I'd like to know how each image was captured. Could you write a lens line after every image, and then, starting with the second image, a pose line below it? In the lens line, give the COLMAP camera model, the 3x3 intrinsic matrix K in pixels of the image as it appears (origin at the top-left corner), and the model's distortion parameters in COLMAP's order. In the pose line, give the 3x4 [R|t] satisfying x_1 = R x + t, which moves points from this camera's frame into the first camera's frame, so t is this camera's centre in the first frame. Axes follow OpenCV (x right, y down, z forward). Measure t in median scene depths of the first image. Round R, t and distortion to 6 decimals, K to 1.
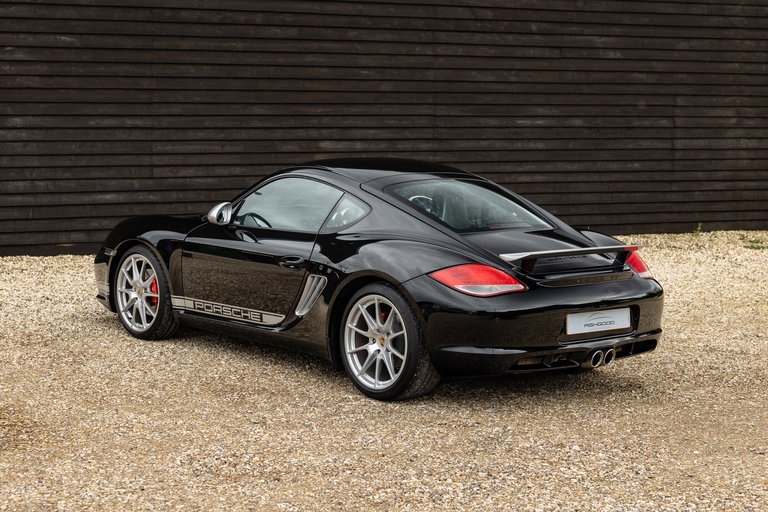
lens RADIAL K [[1475.7, 0, 383.0], [0, 1475.7, 253.3], [0, 0, 1]] dist [-0.044938, 0.000000]
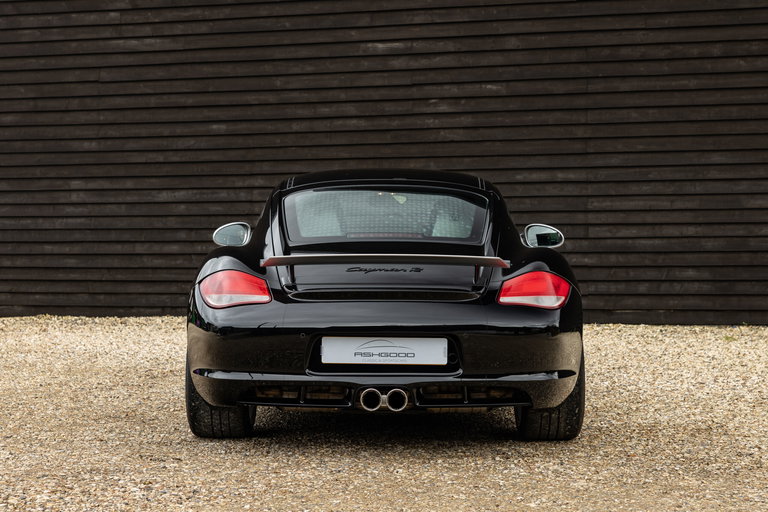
lens RADIAL K [[1527.2, 0, 378.3], [0, 1527.2, 258.8], [0, 0, 1]] dist [-0.024971, 0.000000]
pose [[0.746370, -0.003452, -0.665523, 0.365436], [-0.054119, 0.996360, -0.065861, 0.028547], [0.663328, 0.085174, 0.743466, 0.244250]]
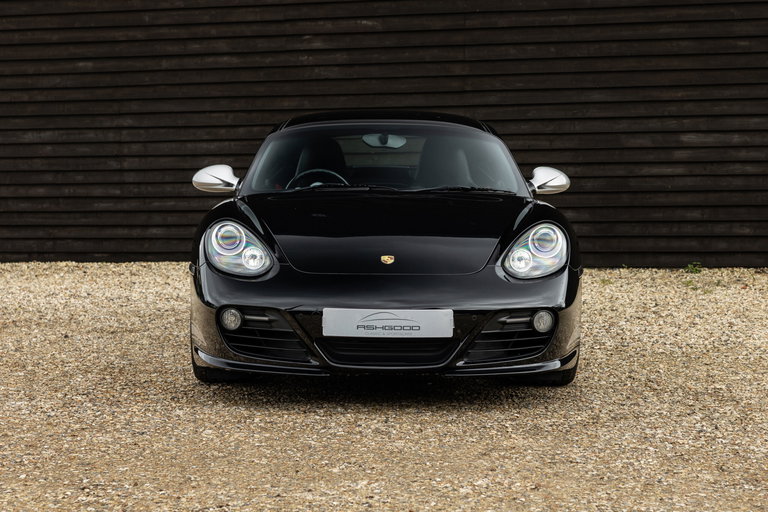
lens RADIAL K [[1527.2, 0, 383.7], [0, 1527.2, 250.1], [0, 0, 1]] dist [-0.024971, 0.000000]
pose [[0.780621, 0.013825, -0.624851, 0.369030], [-0.045656, 0.998346, -0.034949, 0.023680], [0.623334, 0.055810, 0.779961, 0.286729]]
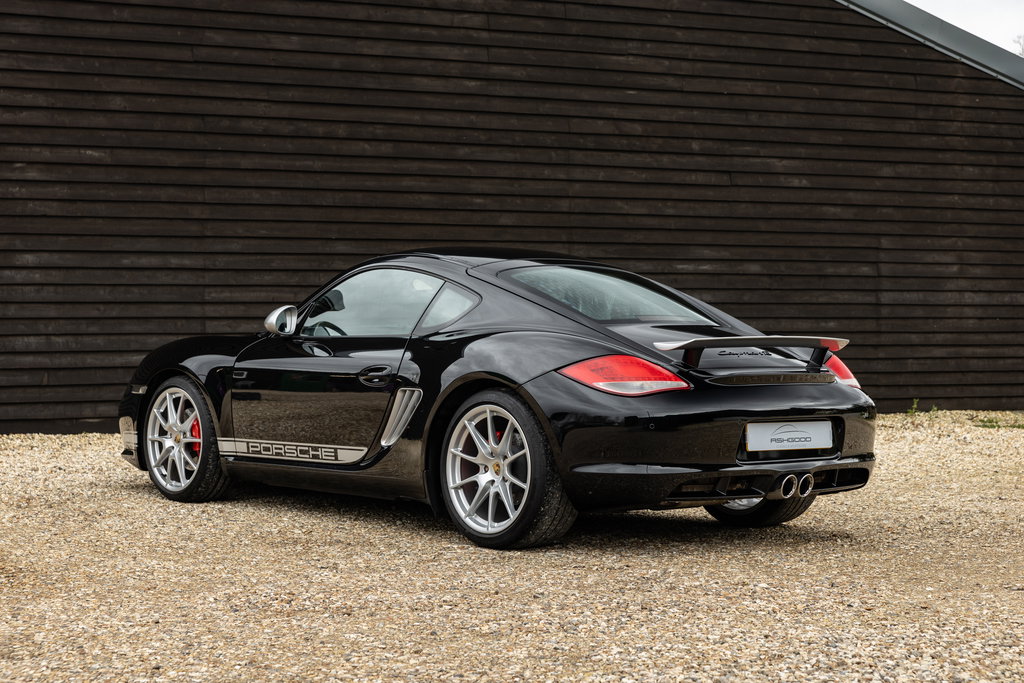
lens RADIAL K [[1841.4, 0, 510.4], [0, 1841.4, 347.6], [0, 0, 1]] dist [-0.037230, 0.000000]
pose [[0.999920, -0.012647, -0.000893, 0.004420], [0.012509, 0.995600, -0.092864, 0.048394], [0.002063, 0.092845, 0.995678, 0.043914]]
